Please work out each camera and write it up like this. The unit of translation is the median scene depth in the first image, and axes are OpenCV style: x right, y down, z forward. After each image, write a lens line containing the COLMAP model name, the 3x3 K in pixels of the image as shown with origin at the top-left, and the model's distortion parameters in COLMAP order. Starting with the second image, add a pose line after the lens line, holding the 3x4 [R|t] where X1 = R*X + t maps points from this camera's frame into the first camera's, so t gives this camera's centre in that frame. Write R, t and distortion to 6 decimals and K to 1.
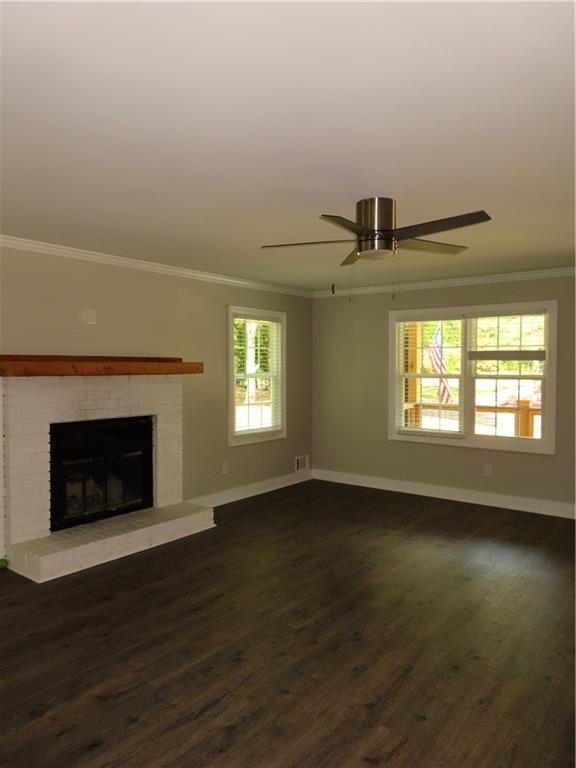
lens RADIAL K [[542.1, 0, 285.5], [0, 542.1, 383.5], [0, 0, 1]] dist [-0.009604, 0.006278]
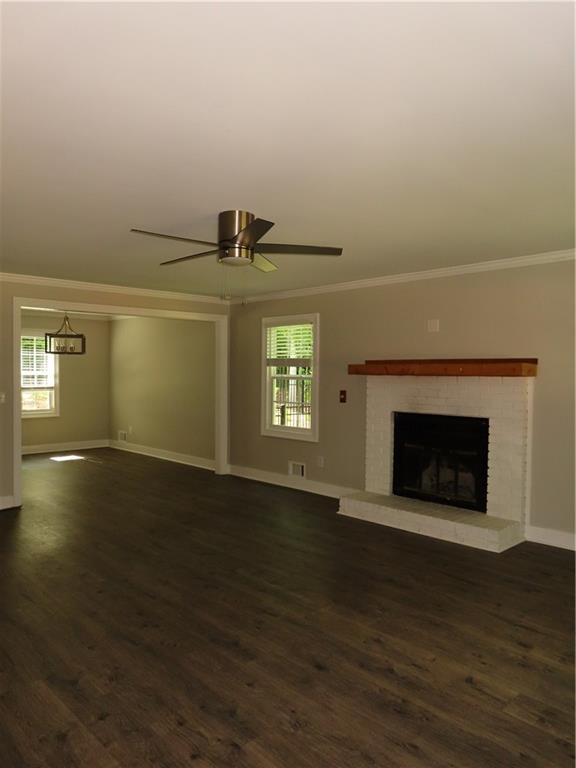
lens RADIAL K [[542.1, 0, 286.4], [0, 542.1, 384.3], [0, 0, 1]] dist [-0.009604, 0.006278]
pose [[-0.139242, 0.015952, -0.990130, 0.852414], [-0.038426, 0.999030, 0.021499, -0.009924], [0.989513, 0.041040, -0.138494, 0.865589]]
